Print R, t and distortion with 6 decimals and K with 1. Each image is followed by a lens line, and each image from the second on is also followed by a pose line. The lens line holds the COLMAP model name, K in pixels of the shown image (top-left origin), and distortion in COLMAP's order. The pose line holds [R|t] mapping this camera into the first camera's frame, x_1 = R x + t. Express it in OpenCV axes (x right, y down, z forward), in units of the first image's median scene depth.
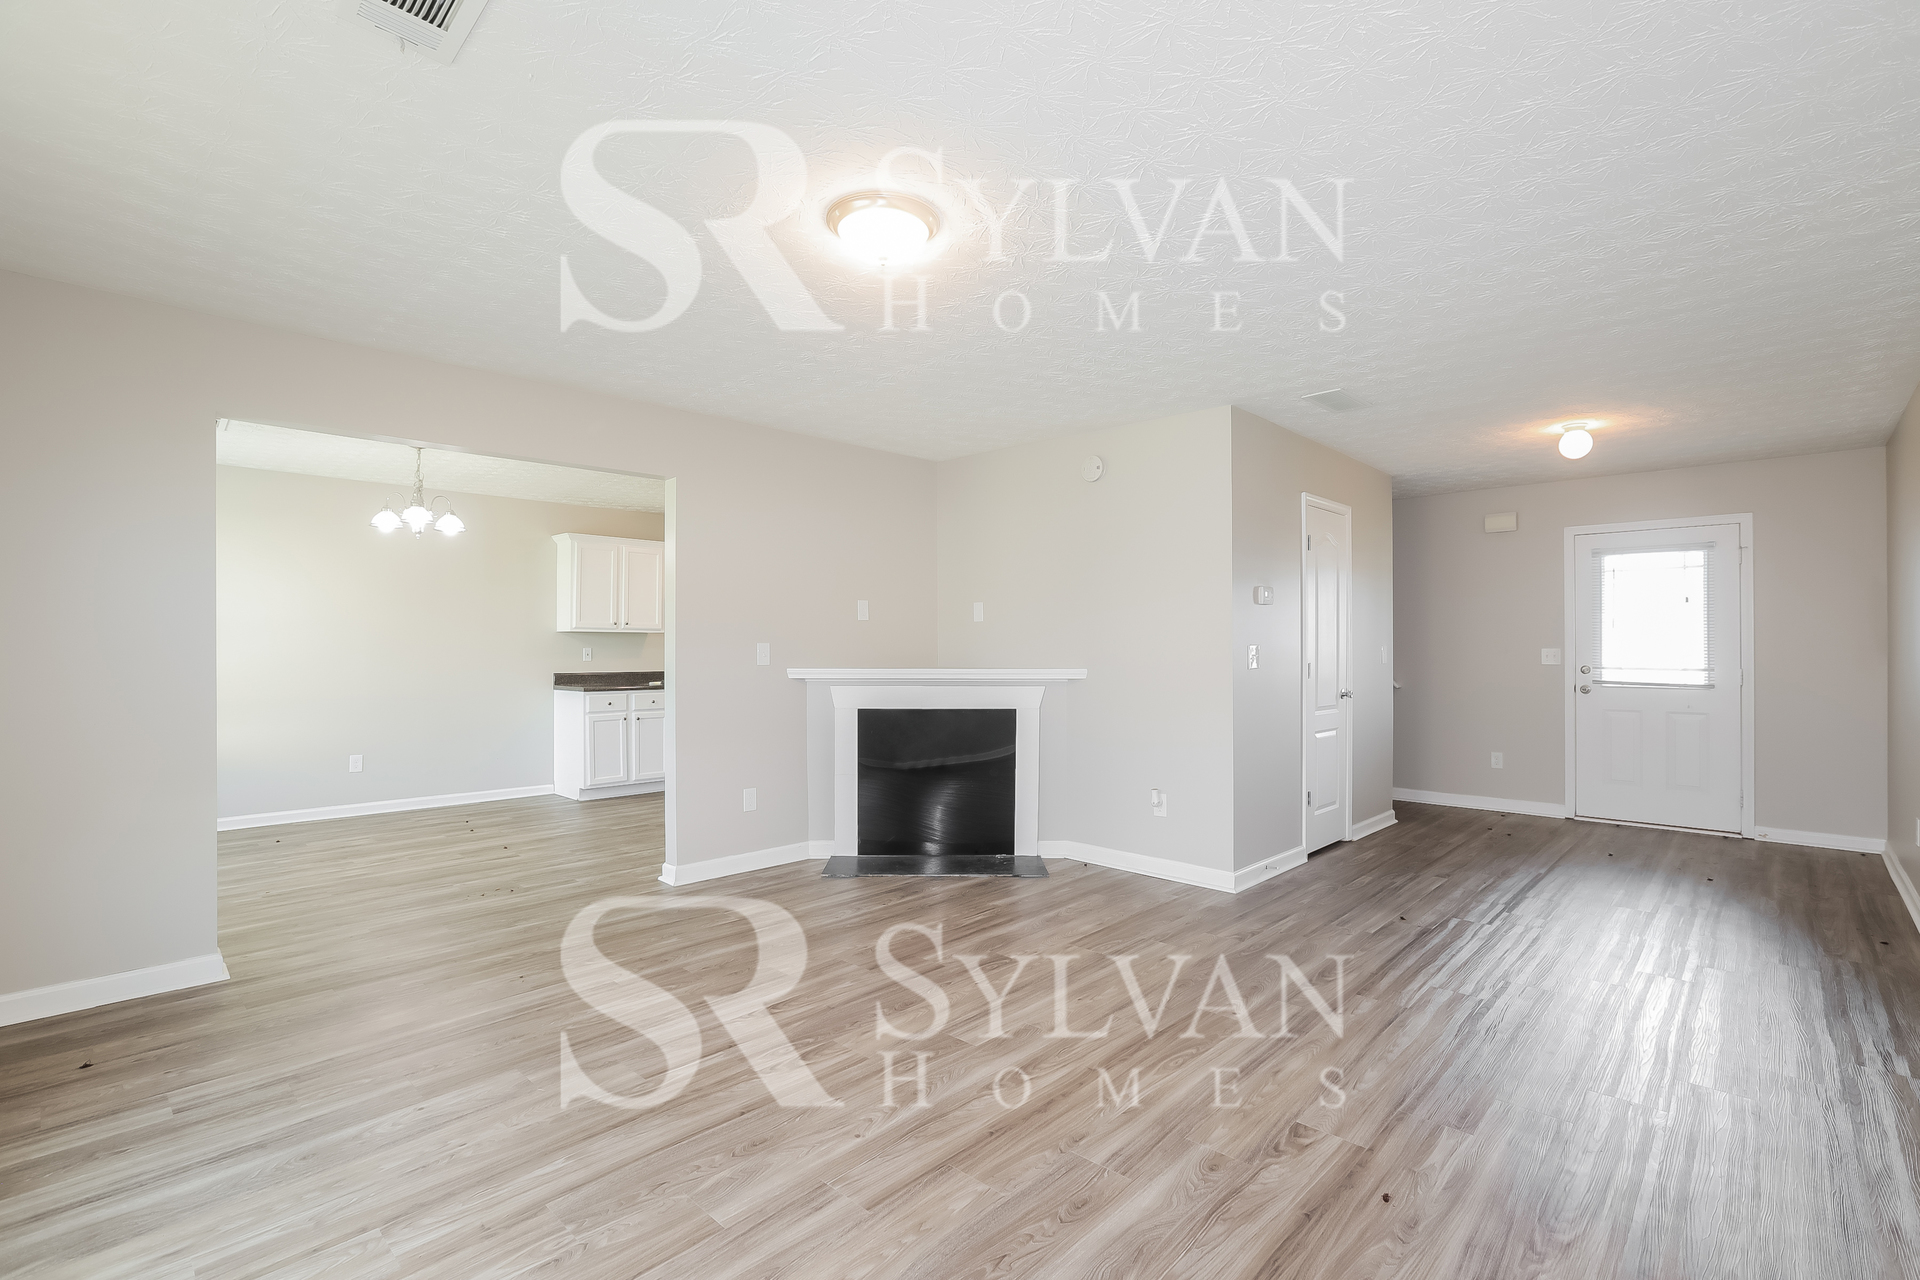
lens RADIAL K [[892.1, 0, 960.0], [0, 892.1, 640.0], [0, 0, 1]] dist [0.002304, 0.000232]
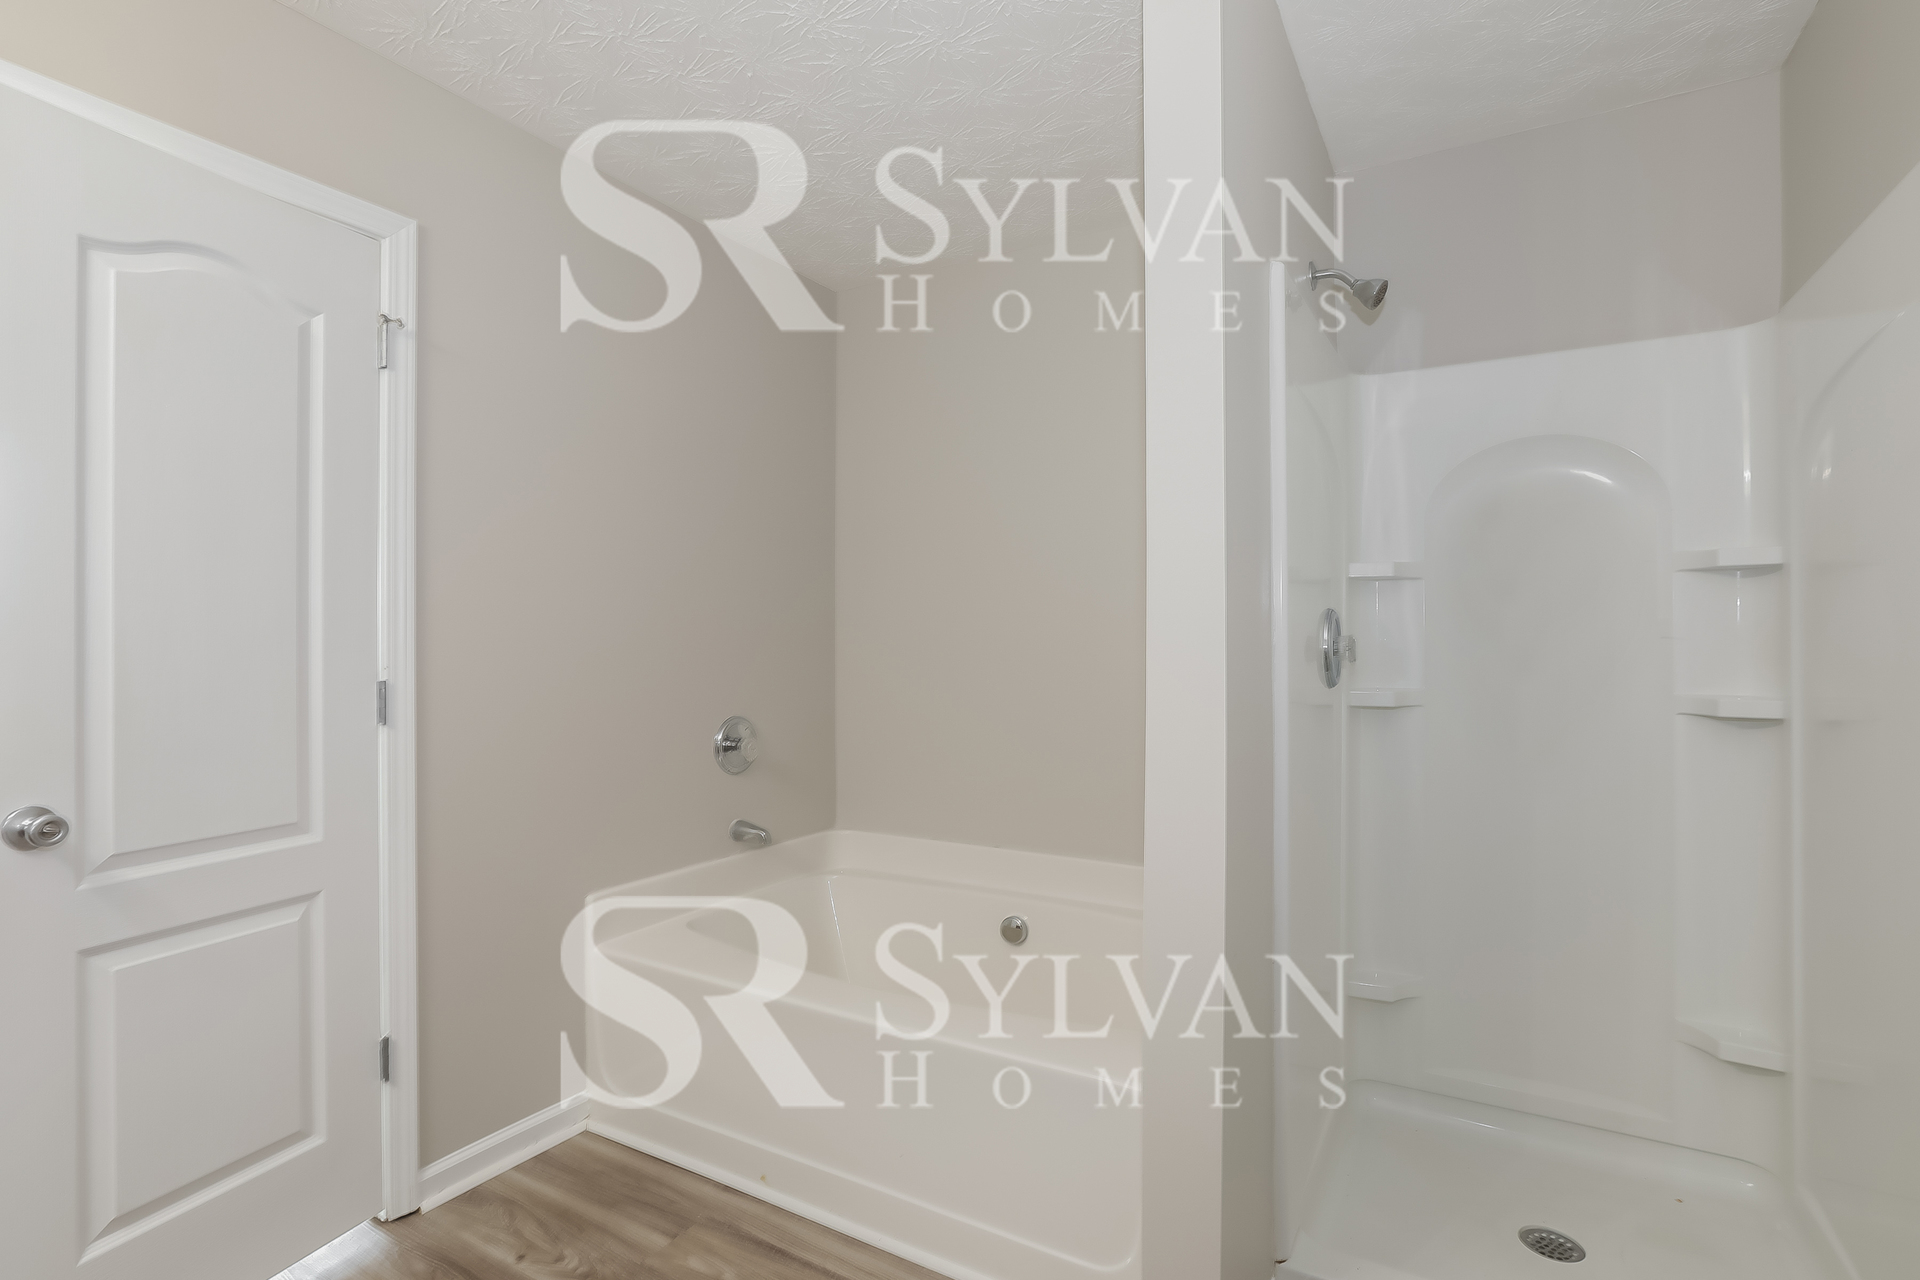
lens RADIAL K [[892.1, 0, 960.0], [0, 892.1, 640.0], [0, 0, 1]] dist [0.002304, 0.000232]
pose [[1.000000, 0.000028, 0.000078, 0.000011], [-0.000028, 1.000000, 0.000850, -0.870497], [-0.000078, -0.000850, 1.000000, 0.000773]]
